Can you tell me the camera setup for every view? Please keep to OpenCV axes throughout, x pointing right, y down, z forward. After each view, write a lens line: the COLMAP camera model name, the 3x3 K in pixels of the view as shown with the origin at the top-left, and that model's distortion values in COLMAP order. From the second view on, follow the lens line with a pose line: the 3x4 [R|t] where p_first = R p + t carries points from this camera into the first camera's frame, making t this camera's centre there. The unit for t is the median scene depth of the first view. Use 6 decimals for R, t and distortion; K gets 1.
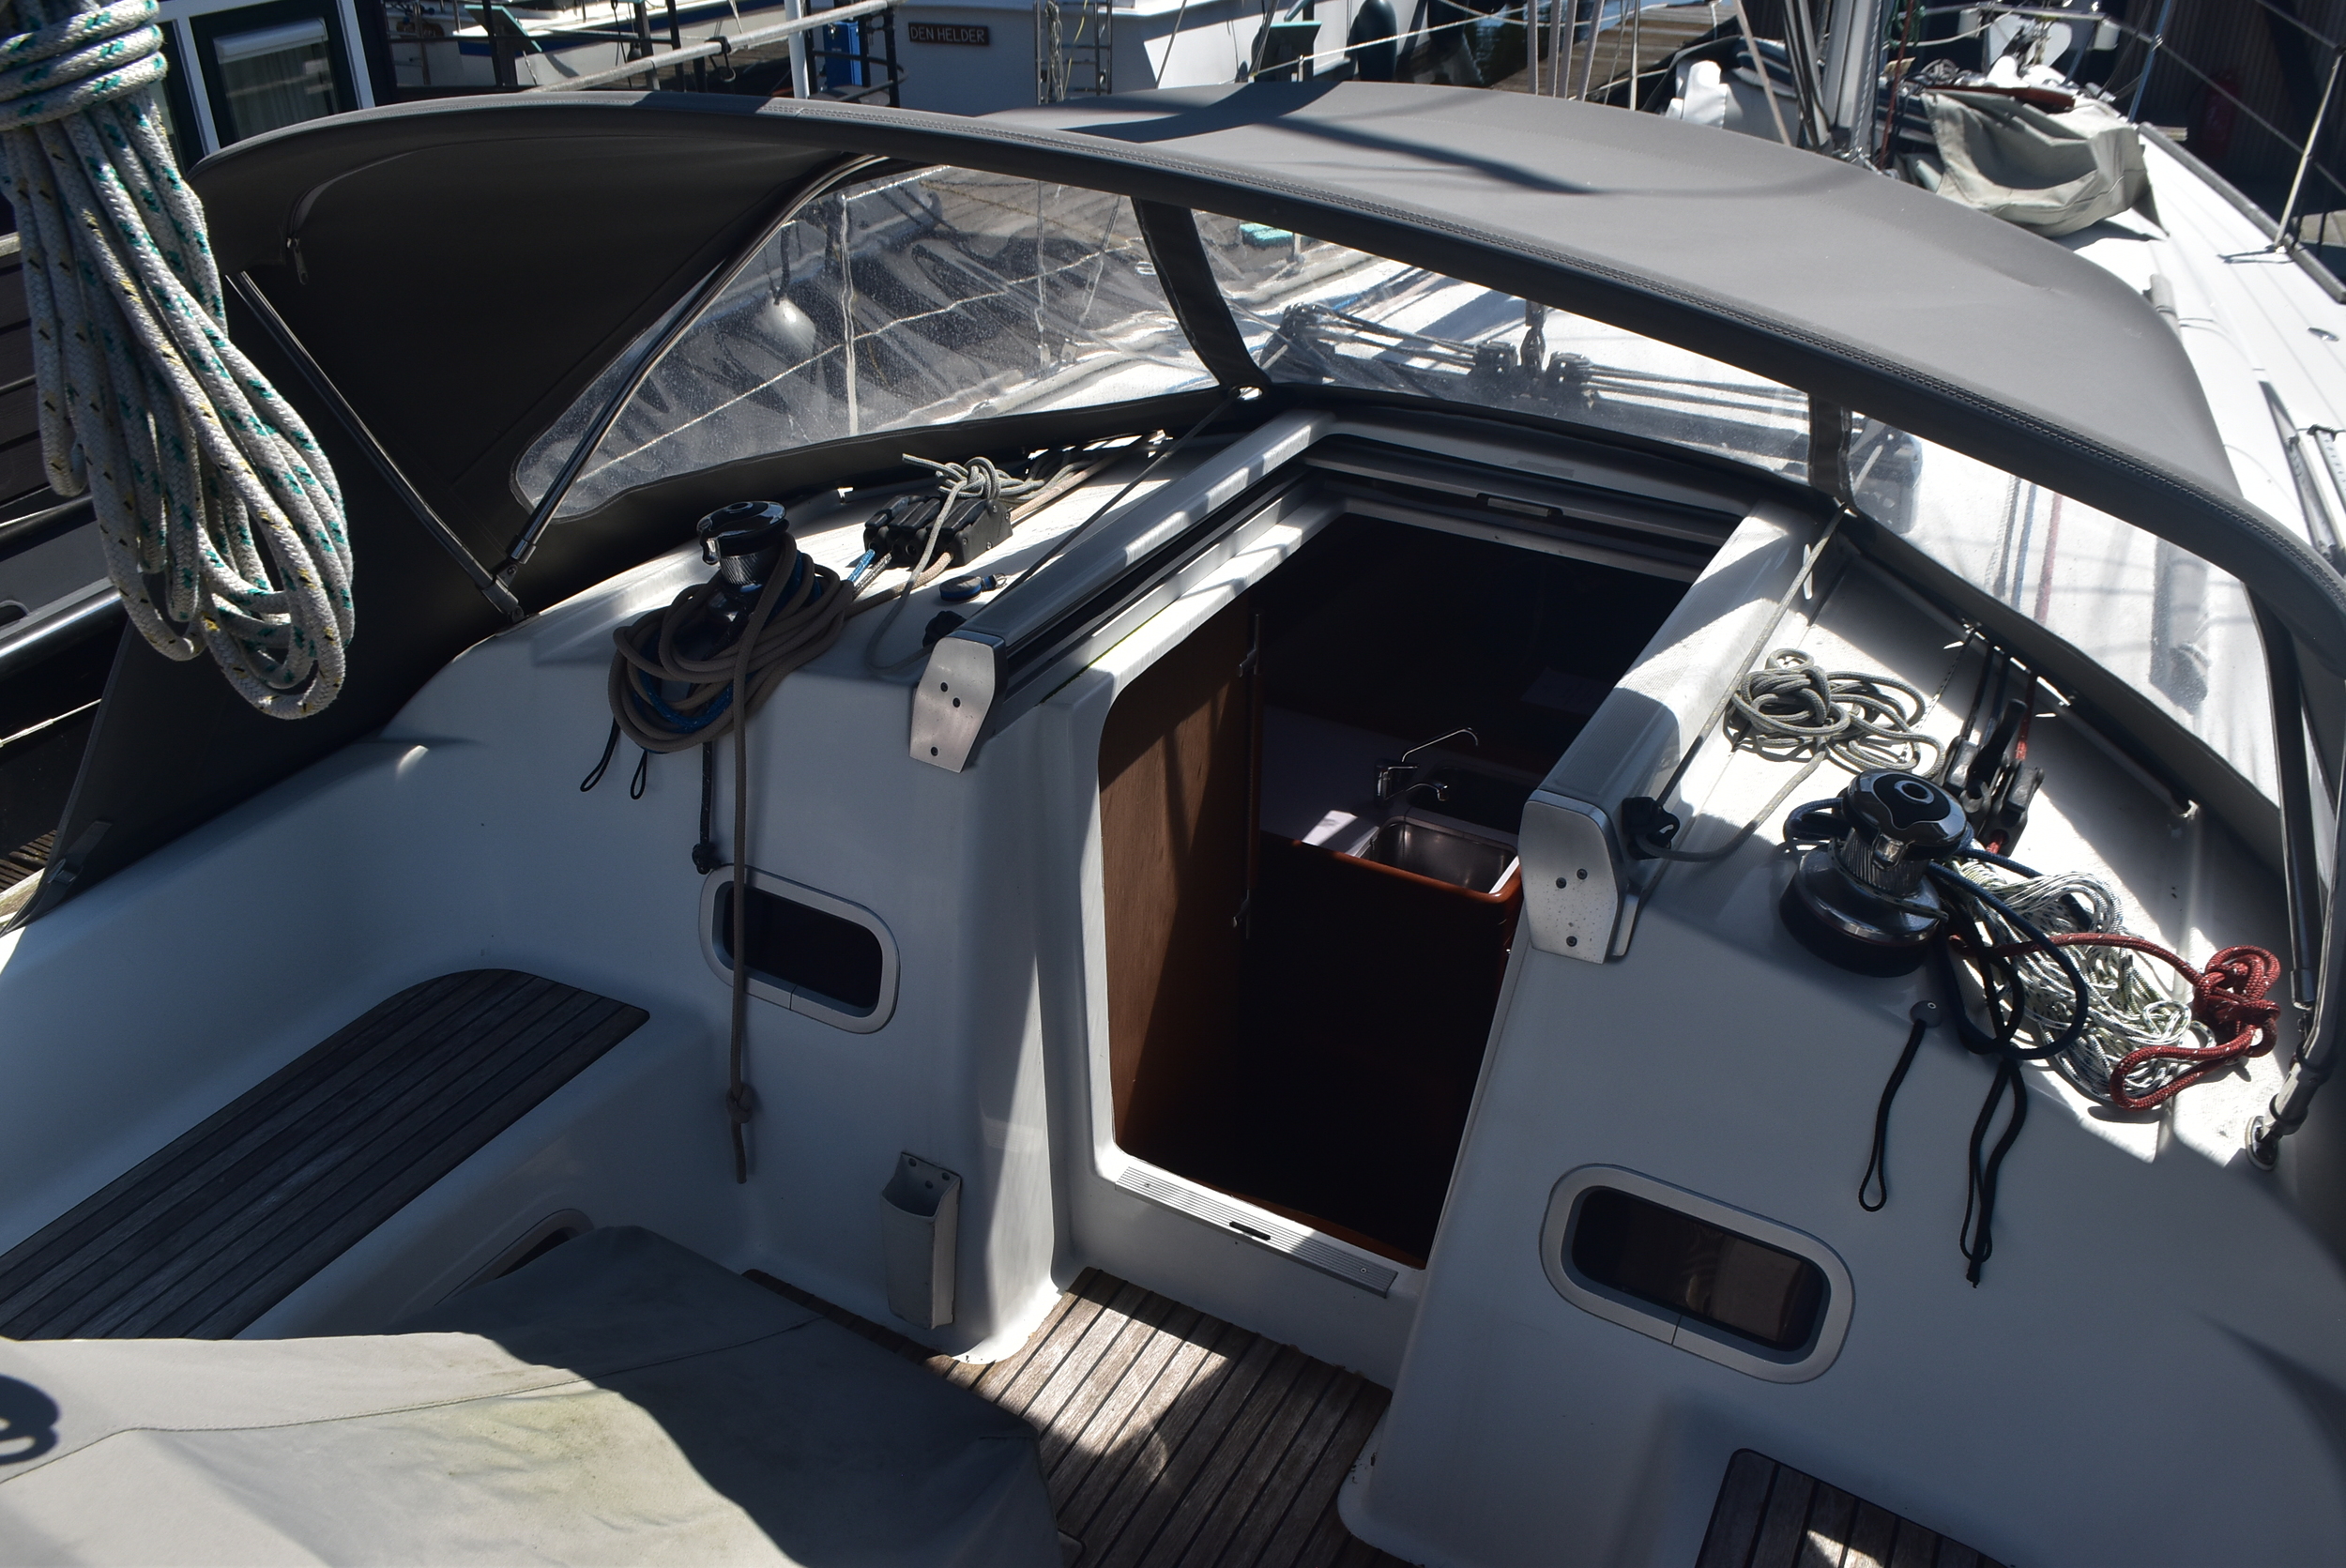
lens RADIAL K [[1860.6, 0, 1164.6], [0, 1860.6, 825.9], [0, 0, 1]] dist [-0.083433, 0.008258]
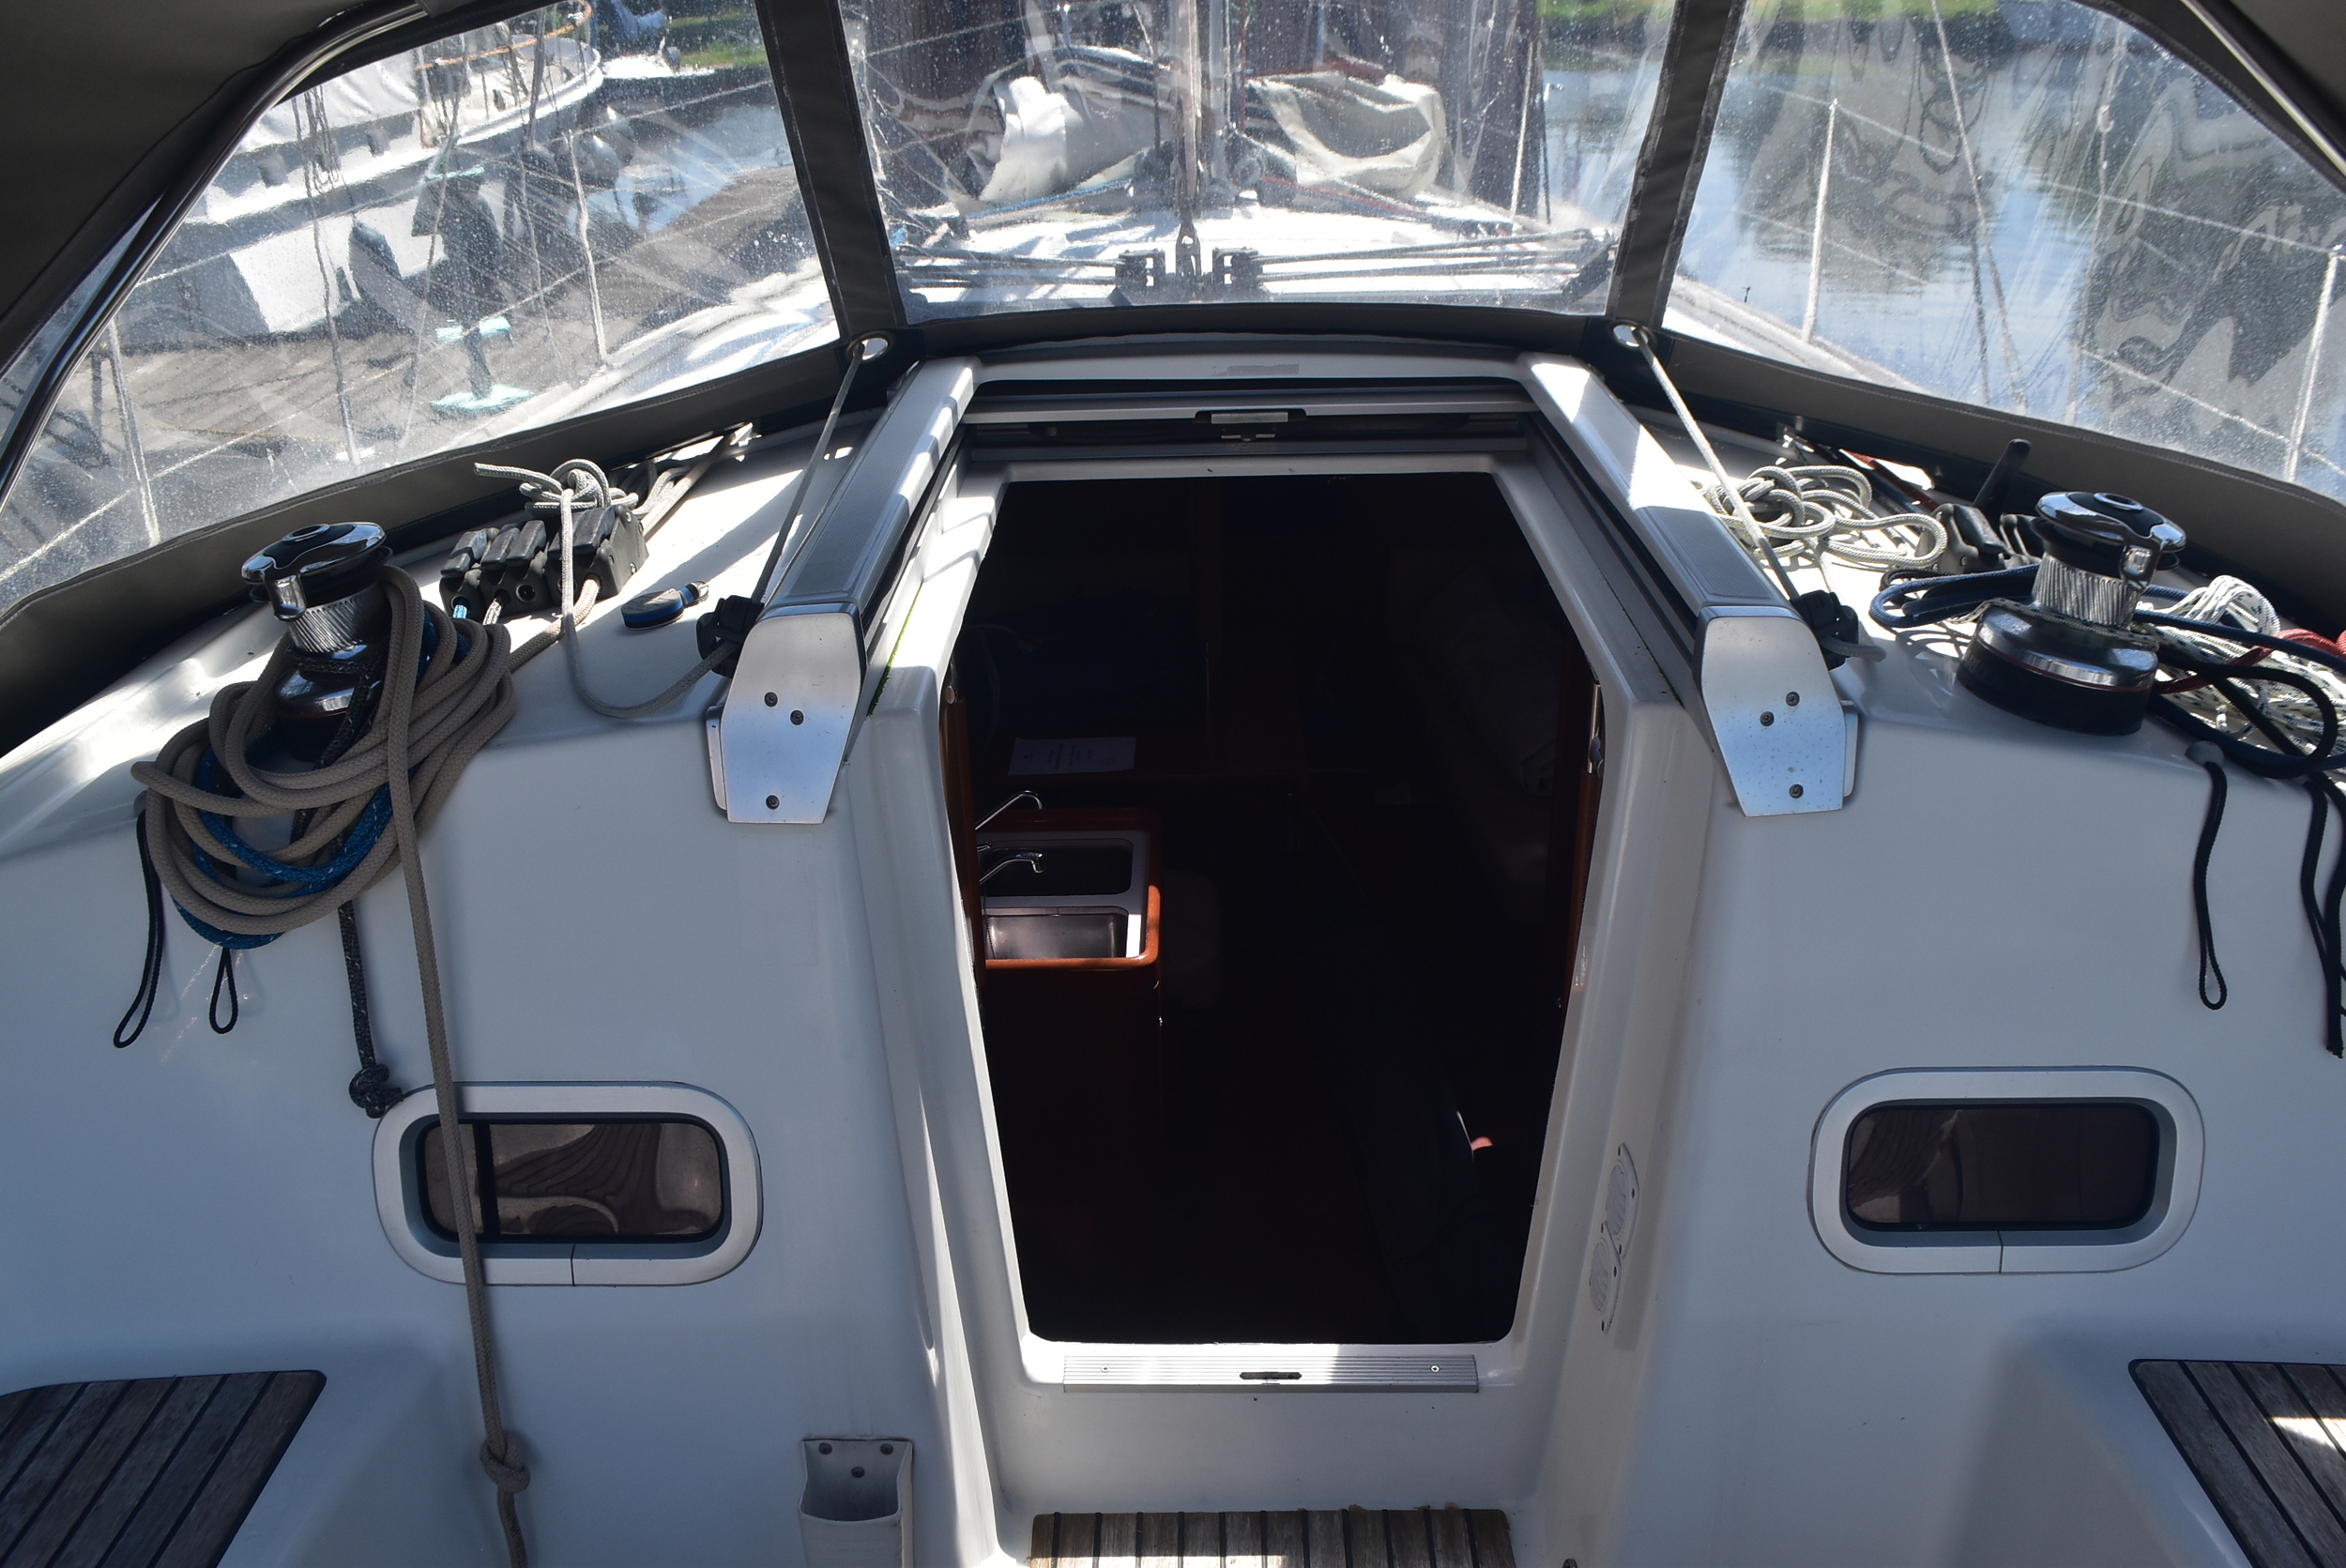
lens RADIAL K [[1866.9, 0, 1173.8], [0, 1866.9, 807.0], [0, 0, 1]] dist [-0.064902, -0.006780]
pose [[0.878929, -0.226682, 0.419642, -0.242845], [0.272257, 0.960862, -0.051197, 0.029572], [-0.391612, 0.159249, 0.906245, 0.312933]]
